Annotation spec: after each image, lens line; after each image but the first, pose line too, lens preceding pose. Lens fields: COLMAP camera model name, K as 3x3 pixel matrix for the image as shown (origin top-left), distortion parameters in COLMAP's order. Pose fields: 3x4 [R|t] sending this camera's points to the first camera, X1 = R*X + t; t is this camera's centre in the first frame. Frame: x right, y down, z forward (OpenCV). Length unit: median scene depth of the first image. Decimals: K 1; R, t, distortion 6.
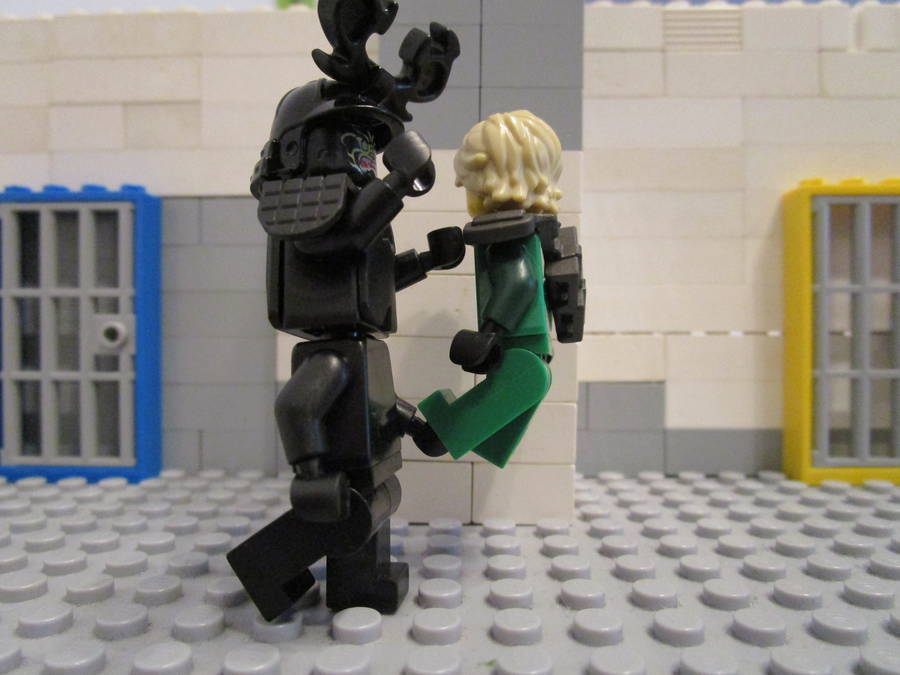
lens RADIAL K [[666.2, 0, 454.9], [0, 666.2, 345.1], [0, 0, 1]] dist [-0.026895, -0.004742]
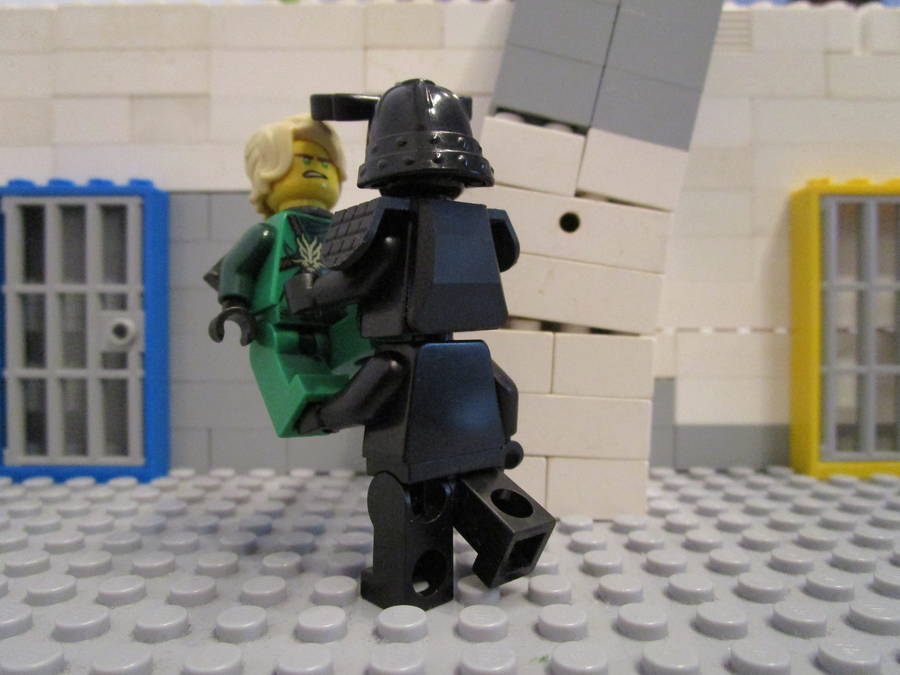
lens RADIAL K [[666.2, 0, 453.6], [0, 666.2, 344.3], [0, 0, 1]] dist [-0.026895, -0.004742]
pose [[0.999455, -0.000540, 0.032992, -0.055887], [0.000431, 0.999994, 0.003332, 0.000039], [-0.032993, -0.003315, 0.999450, 0.001540]]
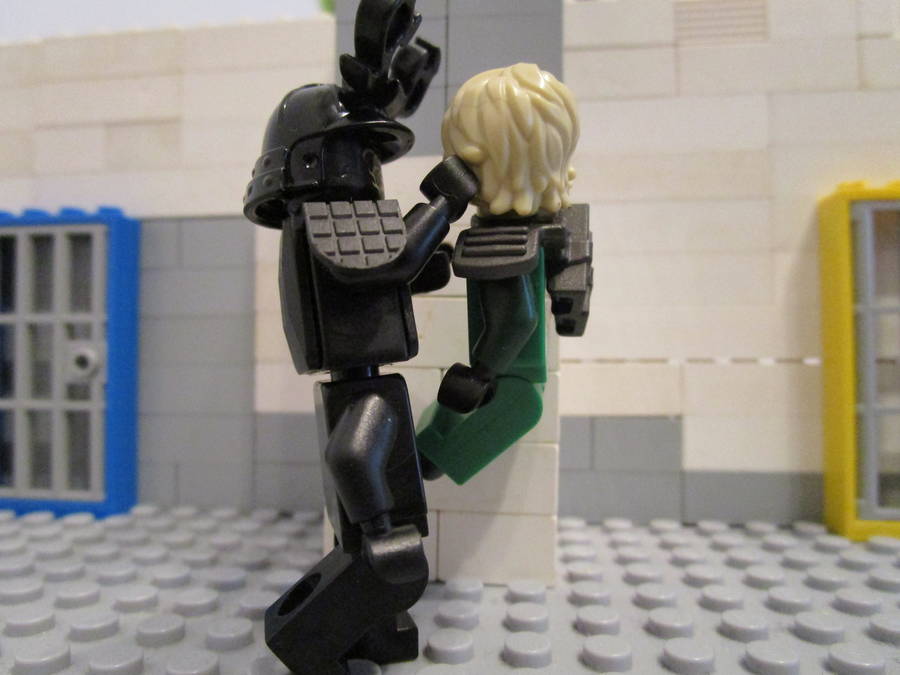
lens RADIAL K [[666.2, 0, 441.3], [0, 666.2, 340.8], [0, 0, 1]] dist [-0.026895, -0.004742]
pose [[0.995162, -0.002452, -0.098216, 0.090154], [-0.001403, 0.999232, -0.039166, -0.010084], [0.098236, 0.039115, 0.994394, 0.098176]]
